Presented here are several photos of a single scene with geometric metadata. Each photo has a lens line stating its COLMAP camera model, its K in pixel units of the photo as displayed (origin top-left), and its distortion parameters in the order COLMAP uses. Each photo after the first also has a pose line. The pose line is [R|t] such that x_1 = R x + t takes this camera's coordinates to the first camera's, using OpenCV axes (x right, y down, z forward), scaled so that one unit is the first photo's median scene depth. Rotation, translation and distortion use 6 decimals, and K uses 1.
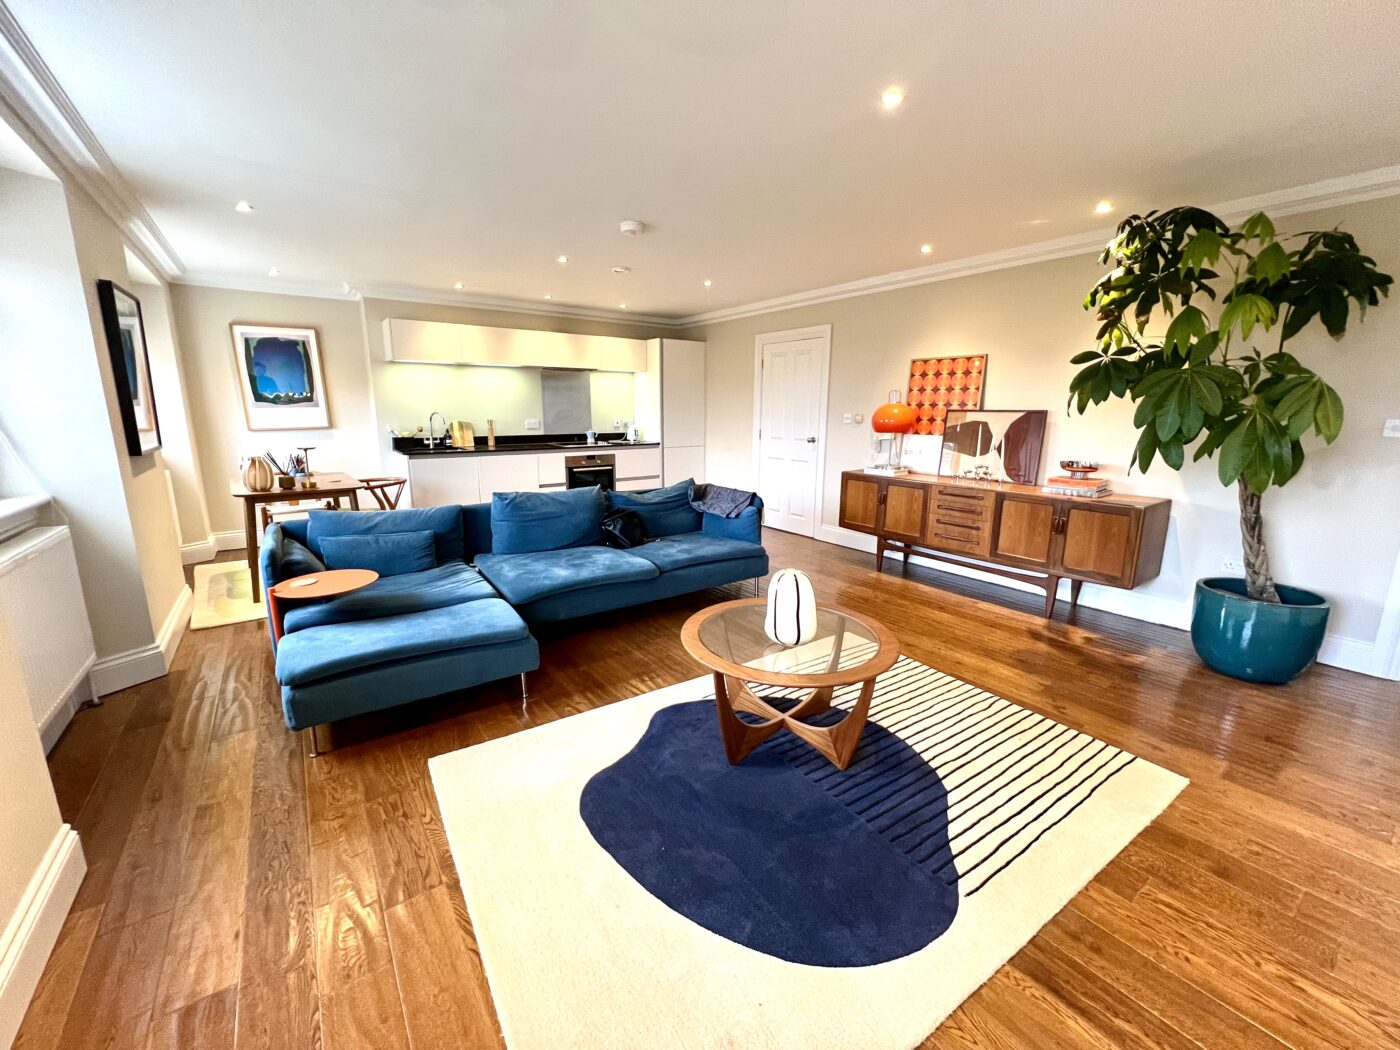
lens RADIAL K [[562.2, 0, 699.0], [0, 562.2, 524.2], [0, 0, 1]] dist [-0.003622, 0.000747]
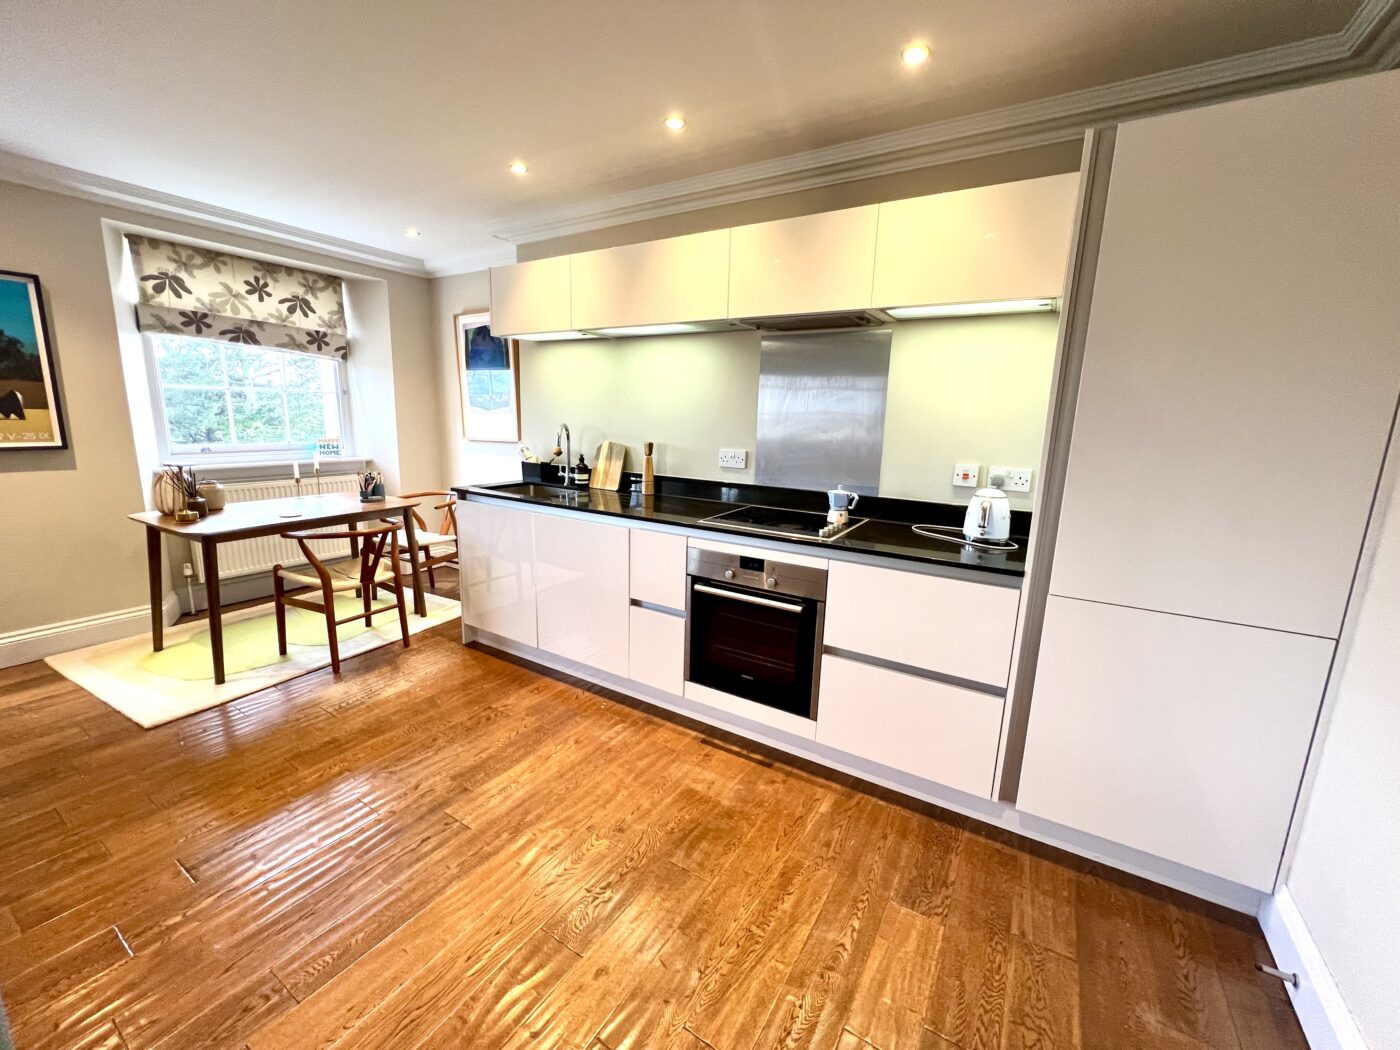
lens RADIAL K [[562.2, 0, 702.6], [0, 562.2, 522.3], [0, 0, 1]] dist [-0.003622, 0.000747]
pose [[0.371165, 0.181666, -0.910623, 0.113768], [-0.212481, 0.971272, 0.107159, -0.178311], [0.903930, 0.153716, 0.399102, 0.841641]]
